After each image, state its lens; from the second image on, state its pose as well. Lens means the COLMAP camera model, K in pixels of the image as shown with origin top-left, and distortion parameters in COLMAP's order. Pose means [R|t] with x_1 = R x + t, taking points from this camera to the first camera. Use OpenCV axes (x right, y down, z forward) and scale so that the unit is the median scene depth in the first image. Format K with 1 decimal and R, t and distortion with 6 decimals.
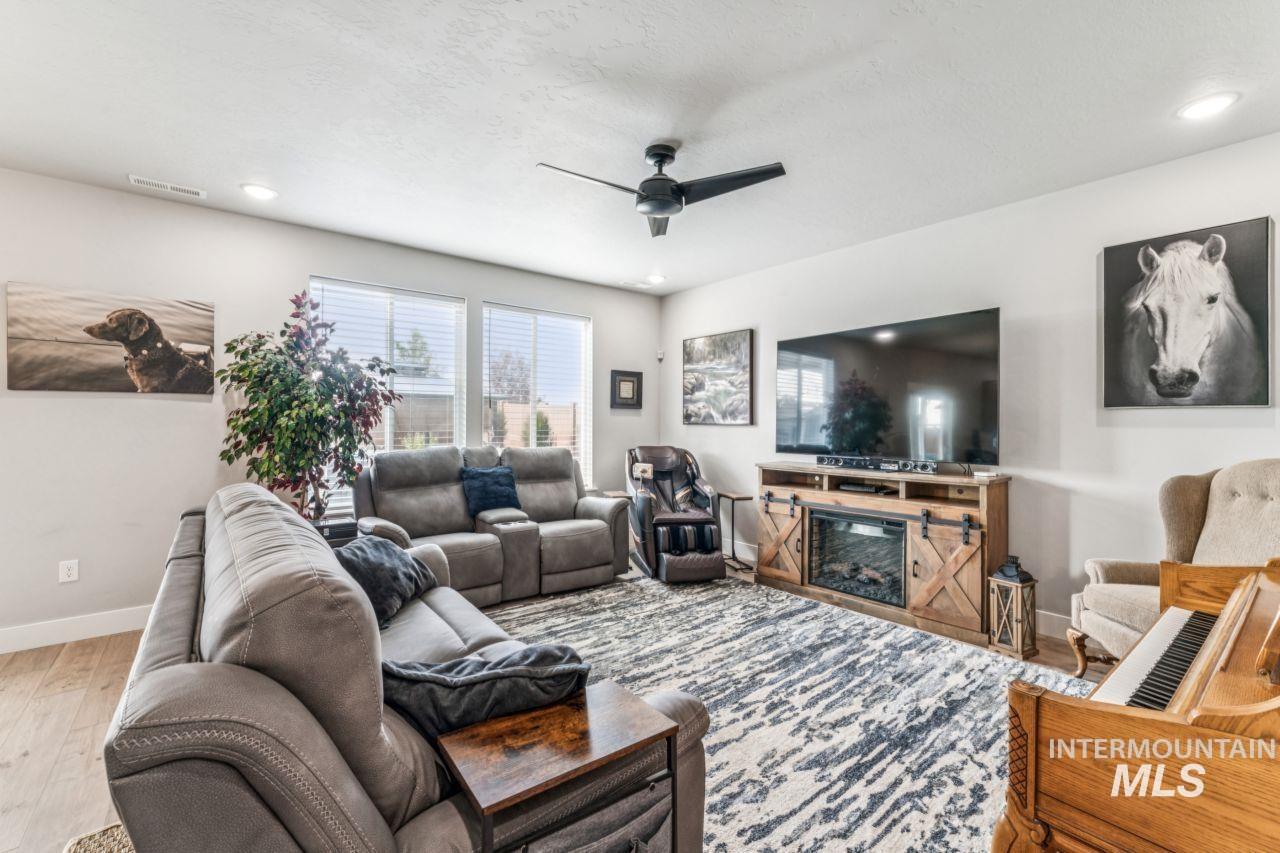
lens RADIAL K [[535.3, 0, 639.5], [0, 535.3, 419.8], [0, 0, 1]] dist [-0.002908, -0.000258]
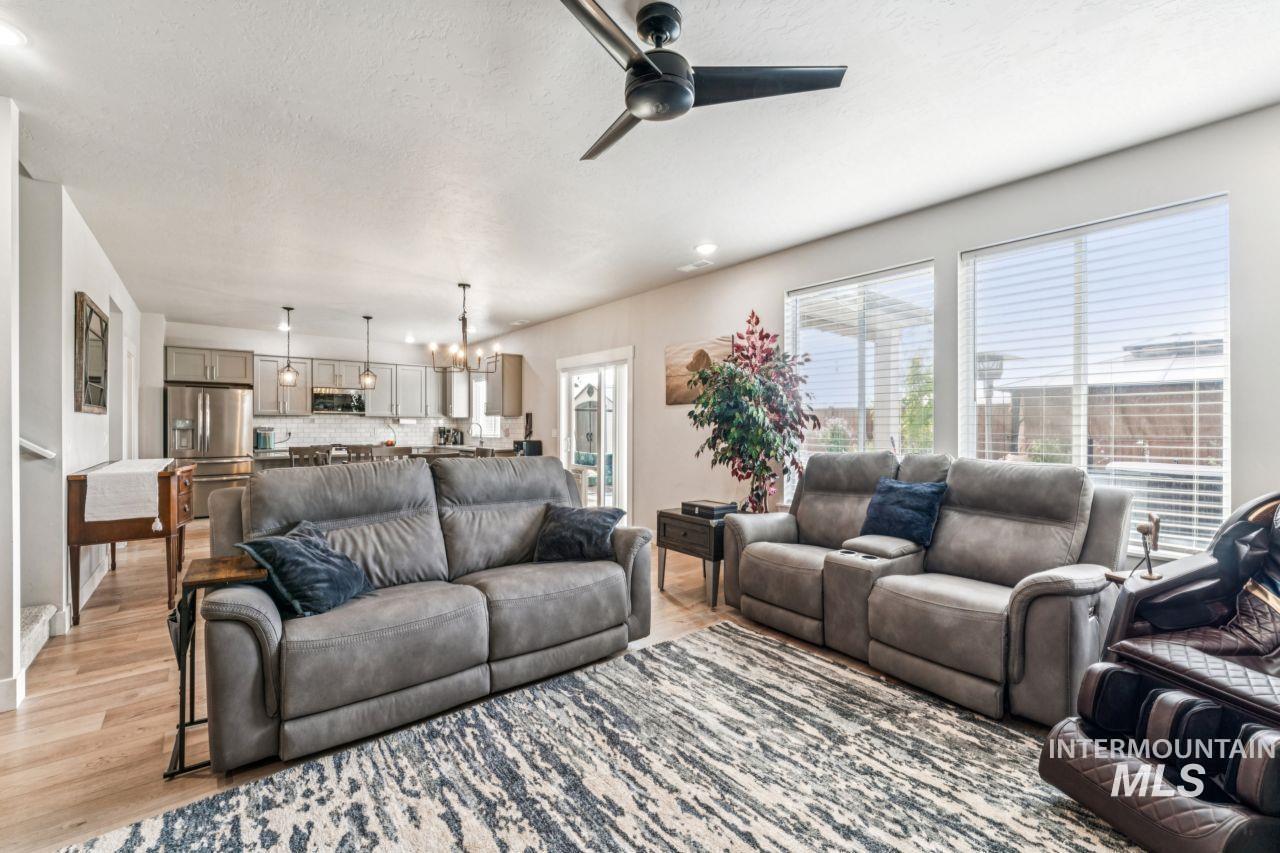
lens RADIAL K [[534.6, 0, 644.2], [0, 534.6, 428.4], [0, 0, 1]] dist [-0.000932, -0.000093]
pose [[0.004120, 0.003899, -0.999984, 0.598070], [0.000394, 0.999992, 0.003900, 0.015264], [0.999991, -0.000410, 0.004119, 0.816093]]
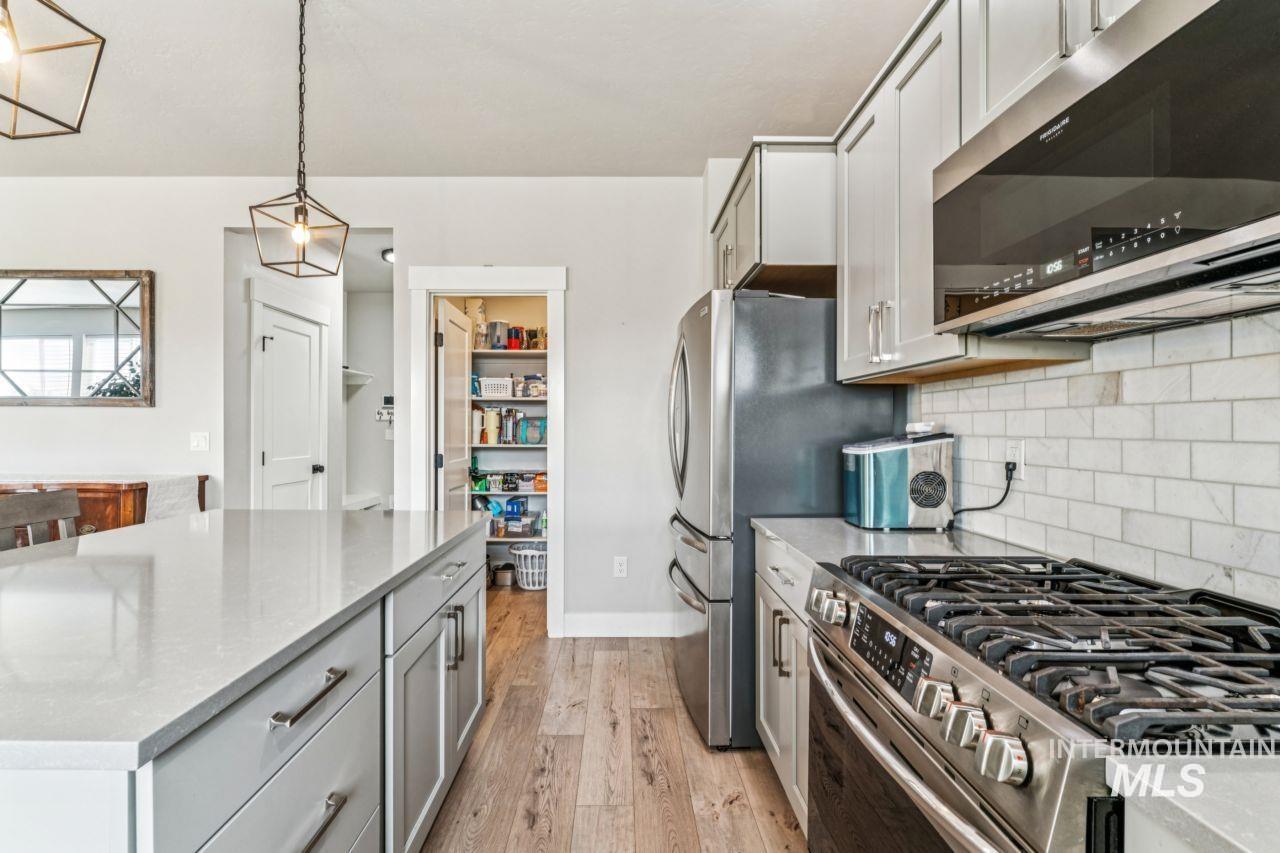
lens RADIAL K [[564.5, 0, 614.6], [0, 564.5, 425.7], [0, 0, 1]] dist [0.001111, 0.000257]
pose [[-0.768803, -0.000953, 0.639485, -1.978114], [-0.007446, 0.999944, -0.007461, 0.019903], [-0.639442, -0.010498, -0.768767, -0.265998]]
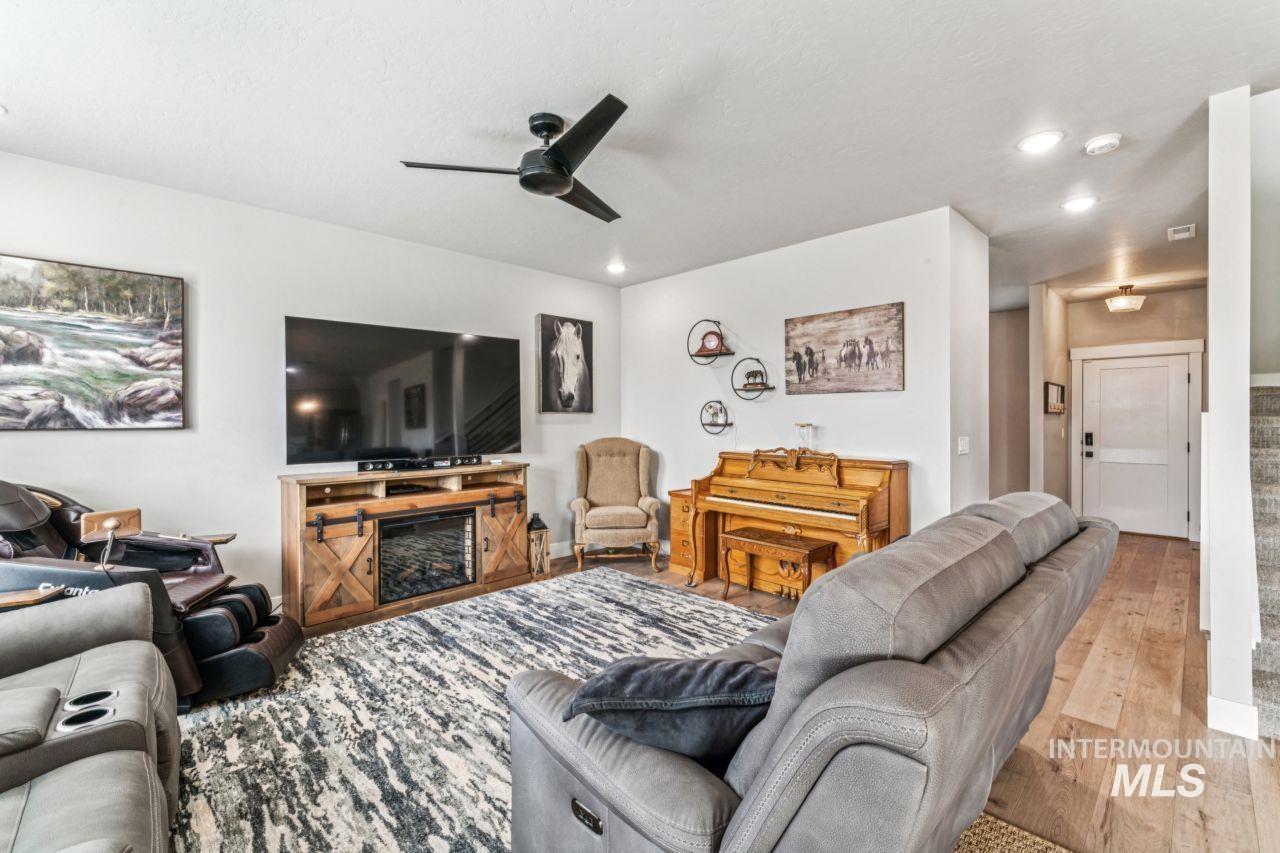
lens RADIAL K [[547.4, 0, 642.4], [0, 547.4, 423.7], [0, 0, 1]] dist [-0.000275, -0.000155]
pose [[-0.088083, -0.009735, 0.996066, -0.744409], [0.000376, 0.999952, 0.009807, -0.004138], [-0.996113, 0.001238, -0.088075, 0.768272]]
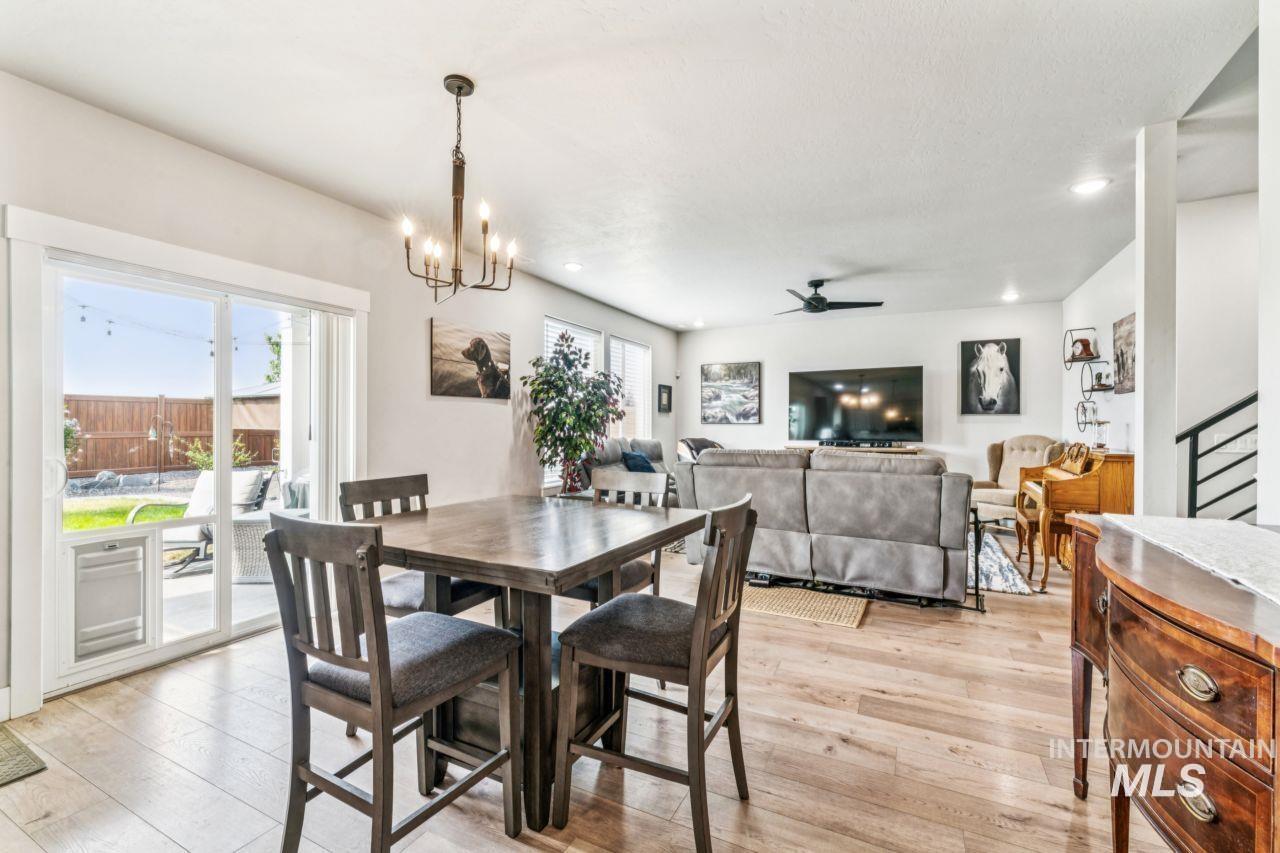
lens RADIAL K [[547.4, 0, 642.4], [0, 547.4, 423.7], [0, 0, 1]] dist [-0.000275, -0.000155]
pose [[0.913891, 0.001743, 0.405955, -1.125304], [-0.001947, 0.999998, 0.000089, 0.015449], [-0.405954, -0.000872, 0.913893, -0.473879]]
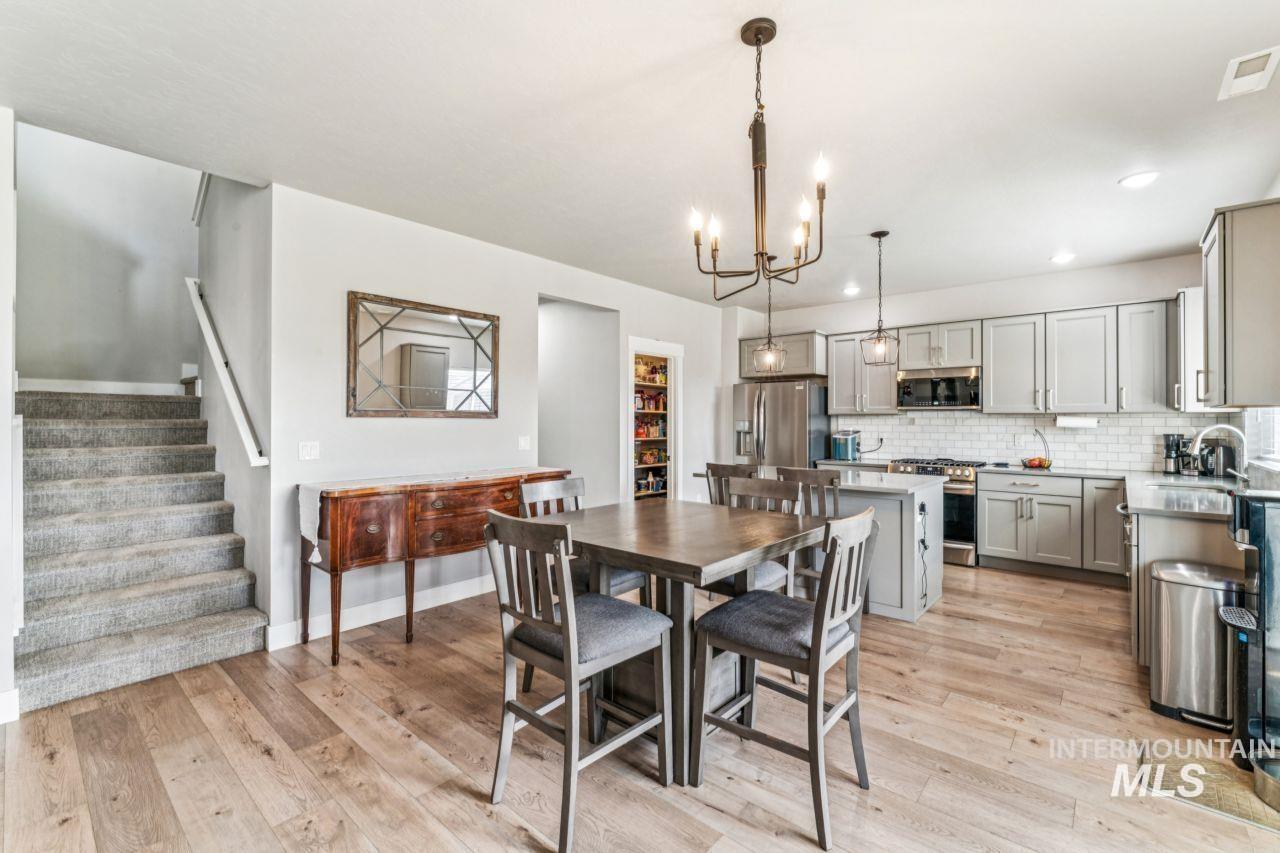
lens RADIAL K [[552.7, 0, 639.8], [0, 552.7, 408.5], [0, 0, 1]] dist [-0.000335, -0.000262]
pose [[-0.985796, -0.007809, -0.167763, -0.832246], [-0.003678, 0.999683, -0.024920, -0.005327], [0.167904, -0.023949, -0.985512, 0.827094]]
